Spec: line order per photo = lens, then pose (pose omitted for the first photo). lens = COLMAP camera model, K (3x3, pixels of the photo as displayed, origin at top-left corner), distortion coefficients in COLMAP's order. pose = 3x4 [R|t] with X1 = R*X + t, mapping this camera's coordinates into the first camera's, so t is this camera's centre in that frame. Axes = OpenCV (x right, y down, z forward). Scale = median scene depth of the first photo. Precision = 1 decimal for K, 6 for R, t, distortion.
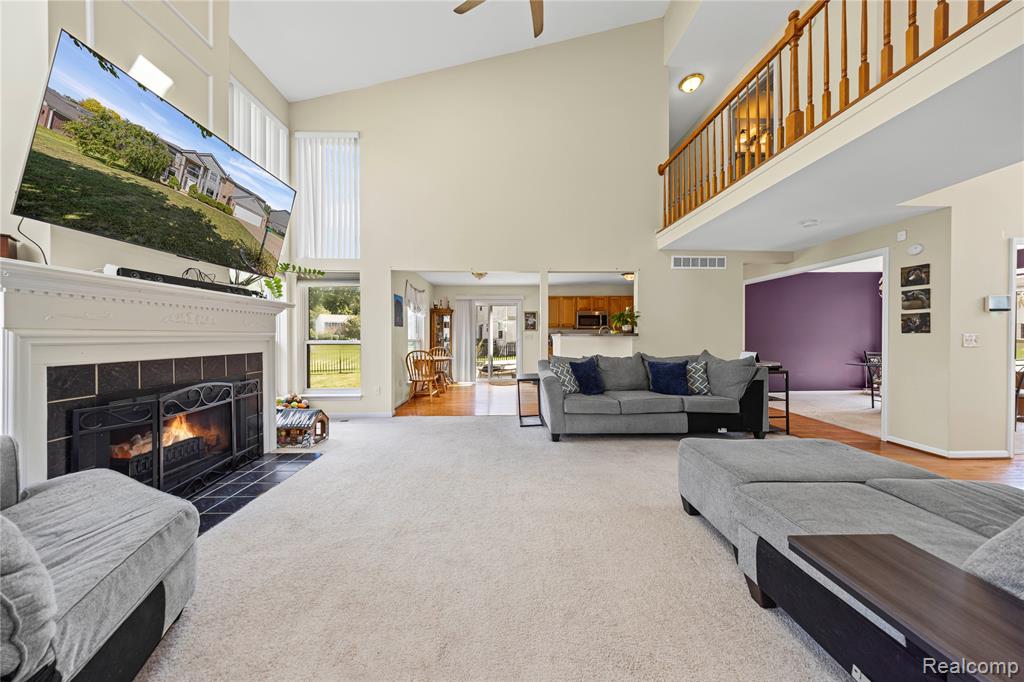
lens RADIAL K [[302.1, 0, 510.9], [0, 302.1, 335.7], [0, 0, 1]] dist [0.001141, -0.000224]
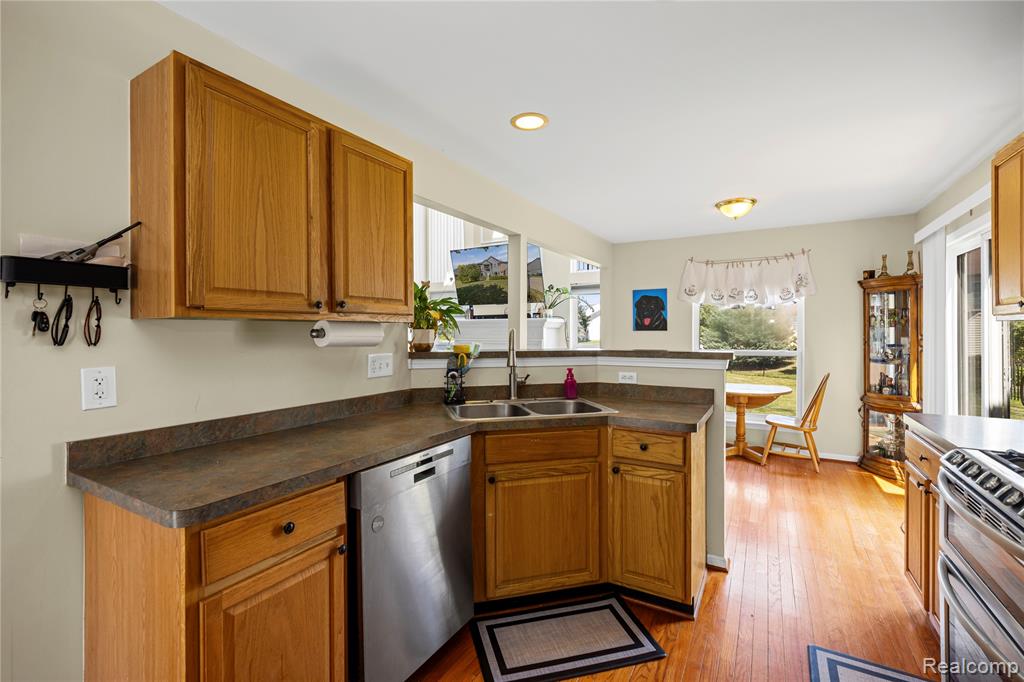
lens RADIAL K [[451.8, 0, 515.9], [0, 451.8, 333.4], [0, 0, 1]] dist [-0.001468, -0.000621]
pose [[-0.543464, 0.002746, -0.839428, 1.506564], [0.007462, 0.999971, -0.001560, -0.049004], [0.839400, -0.007111, -0.543468, 2.721629]]
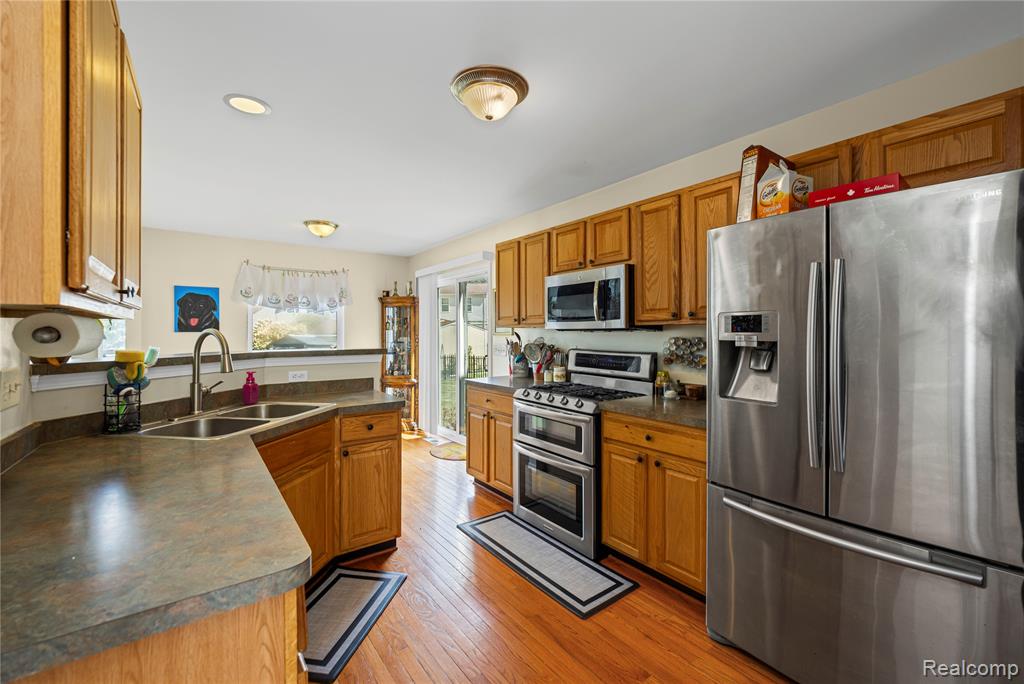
lens RADIAL K [[428.4, 0, 516.7], [0, 428.4, 325.8], [0, 0, 1]] dist [-0.009382, -0.000200]
pose [[0.564441, -0.014168, -0.825352, 1.684111], [0.006591, 0.999898, -0.012657, -0.054845], [0.825447, 0.001704, 0.564477, 2.153940]]
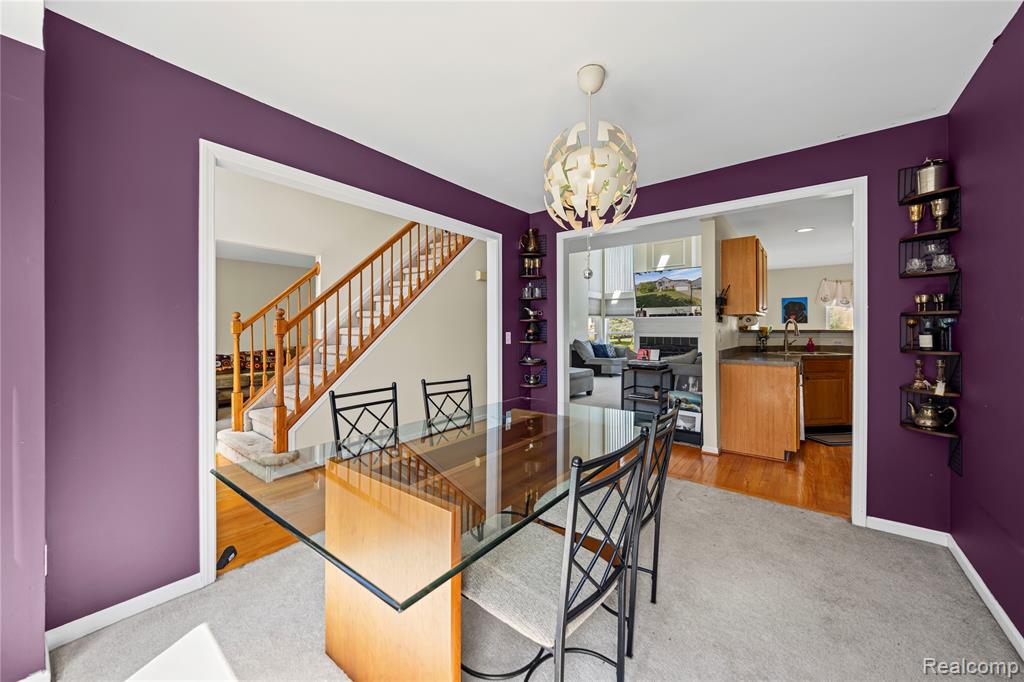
lens RADIAL K [[381.4, 0, 505.1], [0, 381.4, 332.0], [0, 0, 1]] dist [-0.001339, -0.000229]
pose [[-0.658901, 0.007176, -0.752196, 3.187654], [0.005701, 0.999973, 0.004546, -0.013586], [0.752208, -0.001292, -0.658924, 2.324990]]
